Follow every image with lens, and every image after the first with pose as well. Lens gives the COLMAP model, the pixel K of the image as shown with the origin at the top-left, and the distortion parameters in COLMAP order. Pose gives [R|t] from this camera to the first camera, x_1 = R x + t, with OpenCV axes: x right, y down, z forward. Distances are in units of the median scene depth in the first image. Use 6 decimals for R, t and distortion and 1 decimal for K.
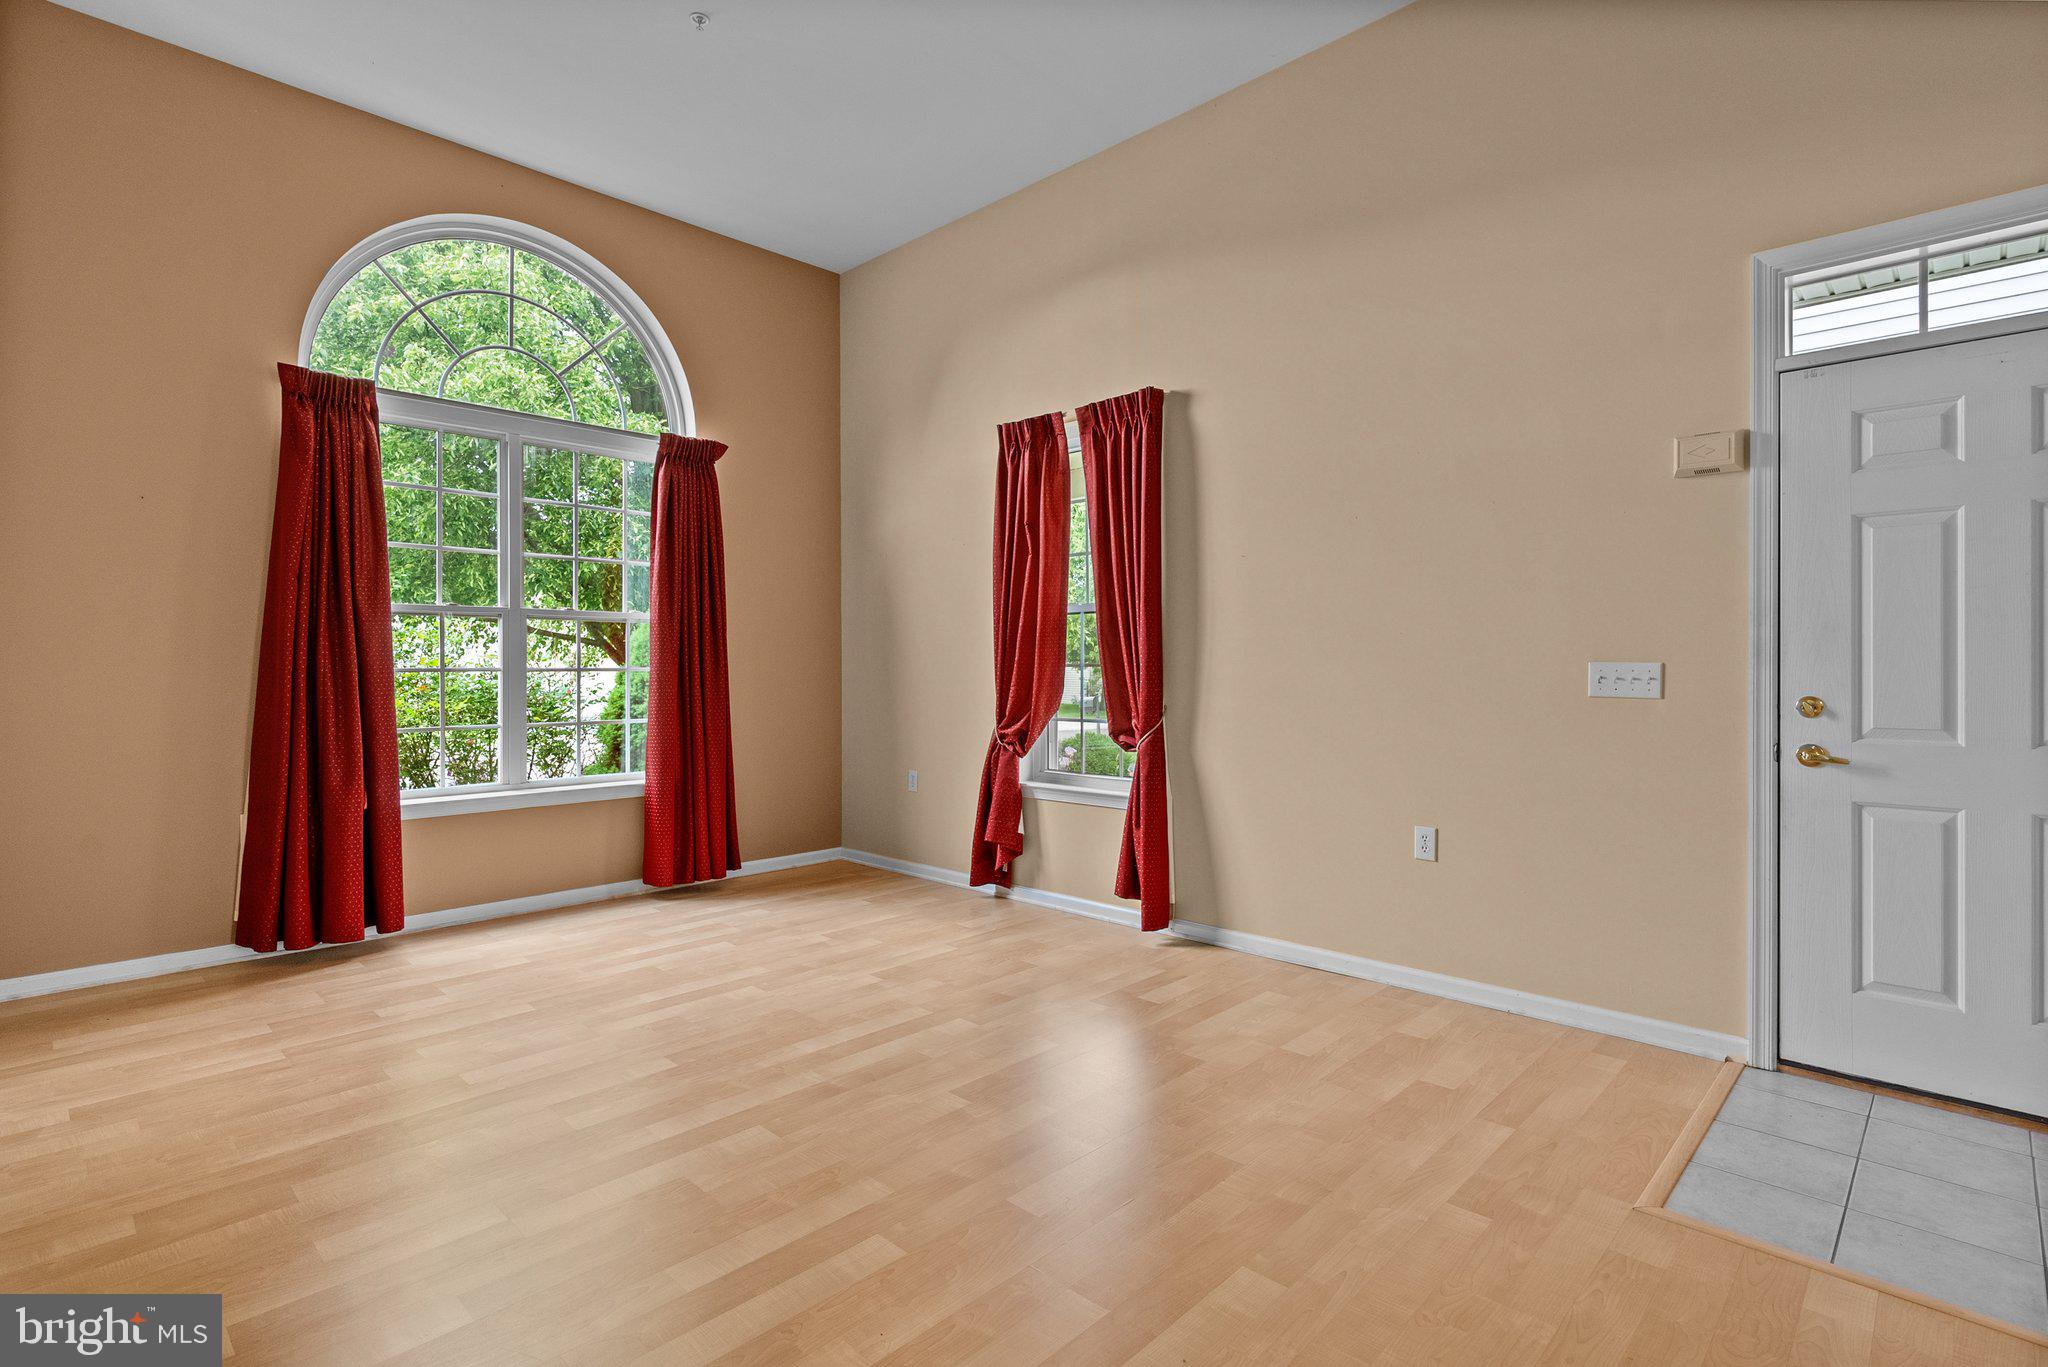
lens RADIAL K [[1008.1, 0, 1052.7], [0, 1008.1, 682.7], [0, 0, 1]] dist [-0.007777, 0.002733]
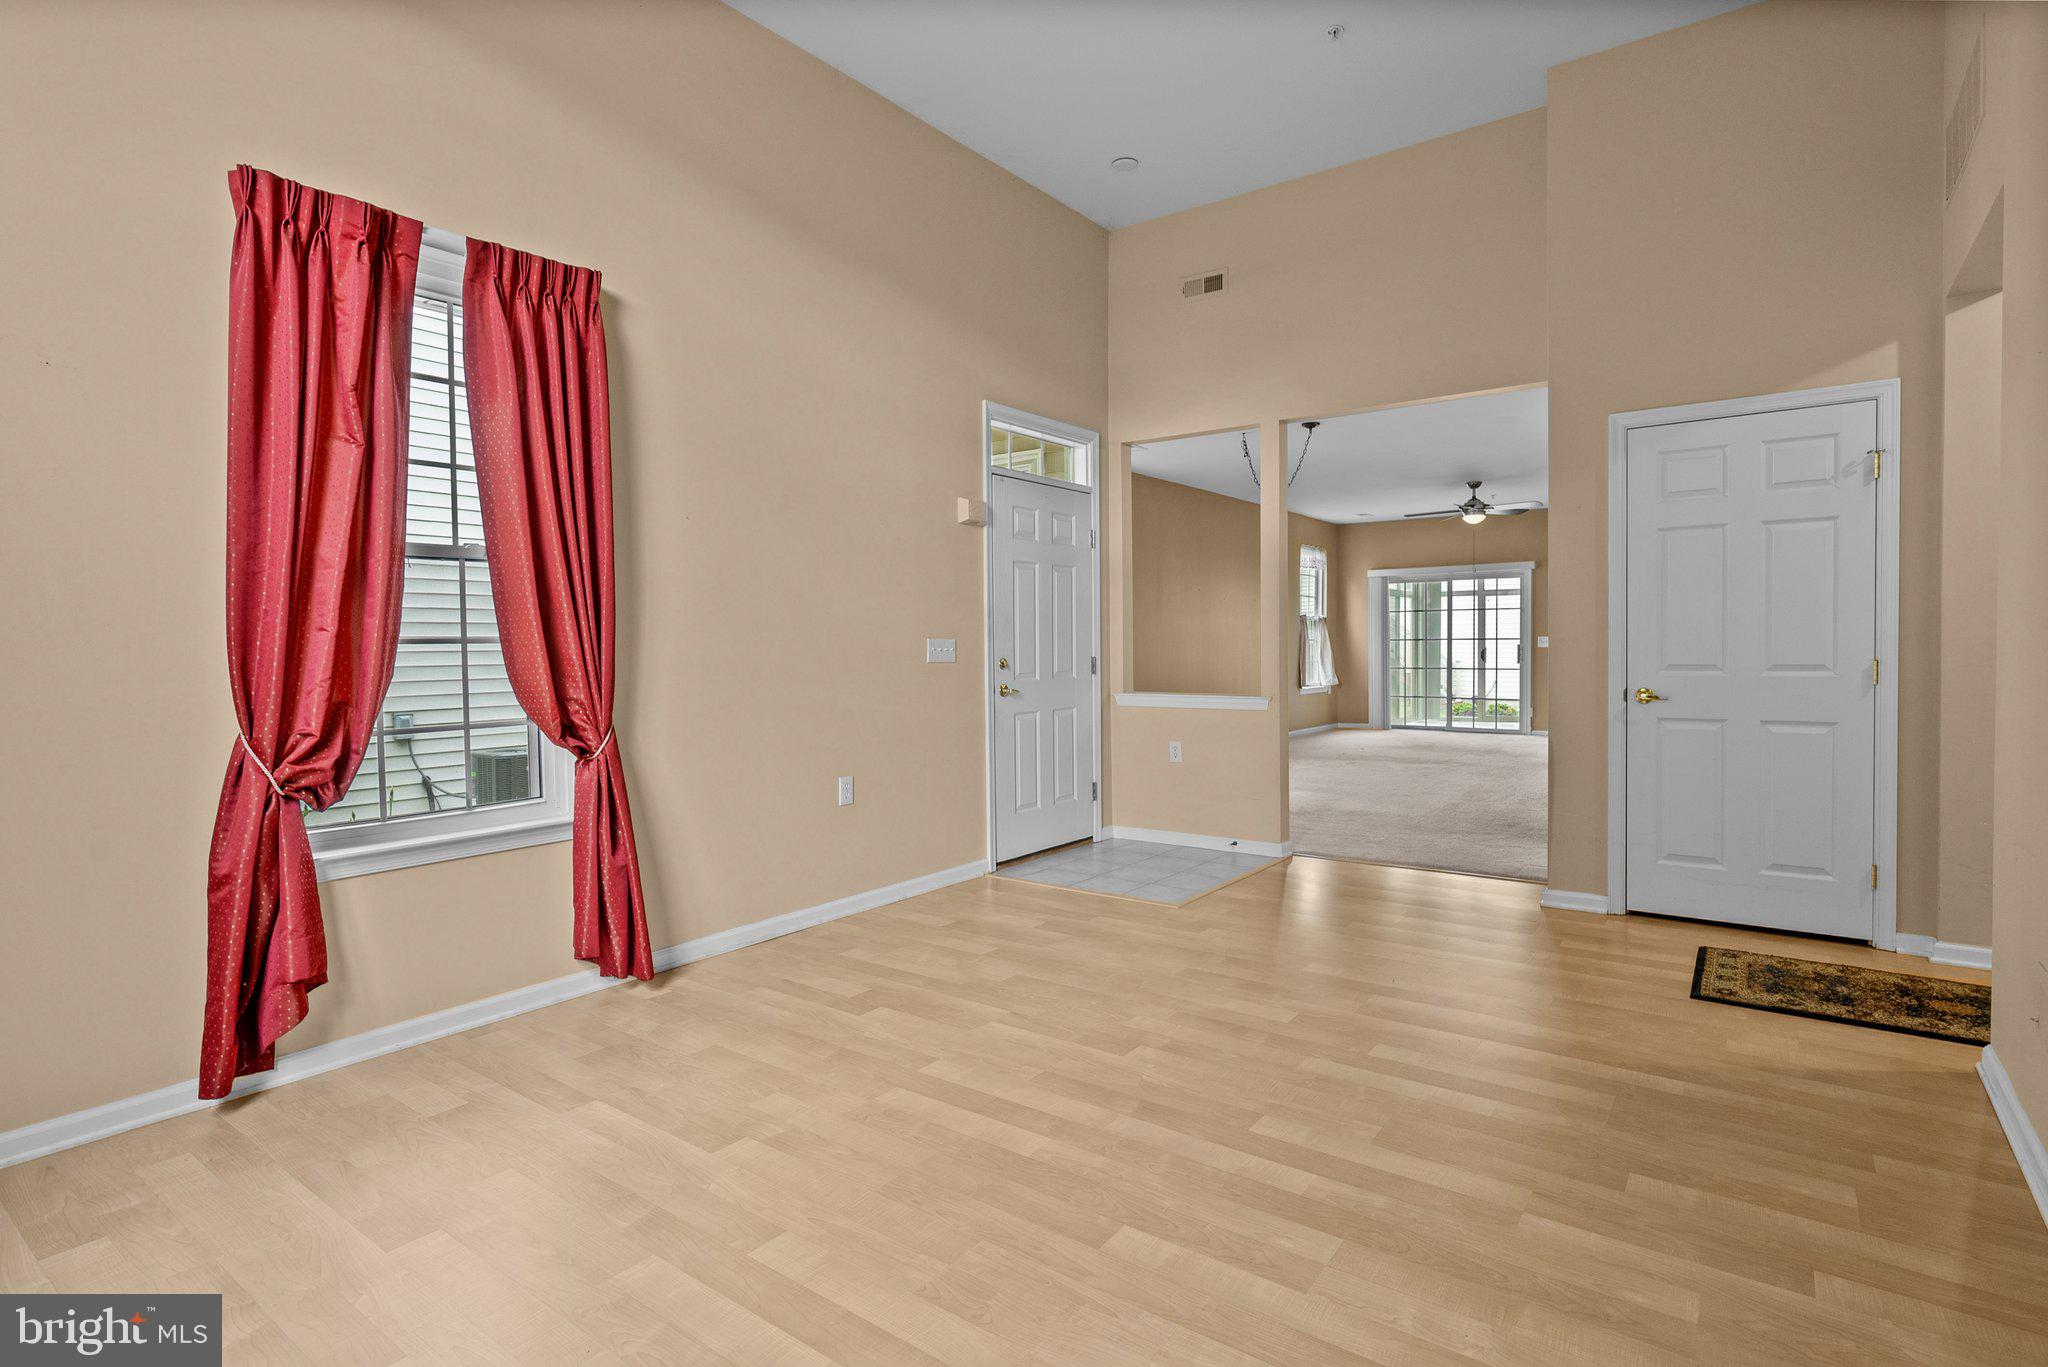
lens RADIAL K [[1031.8, 0, 1012.2], [0, 1031.8, 687.2], [0, 0, 1]] dist [-0.003483, -0.000368]
pose [[-0.125212, -0.039158, 0.991357, -0.989010], [0.024323, 0.998799, 0.042524, -0.010937], [-0.991832, 0.029438, -0.124110, 1.099624]]
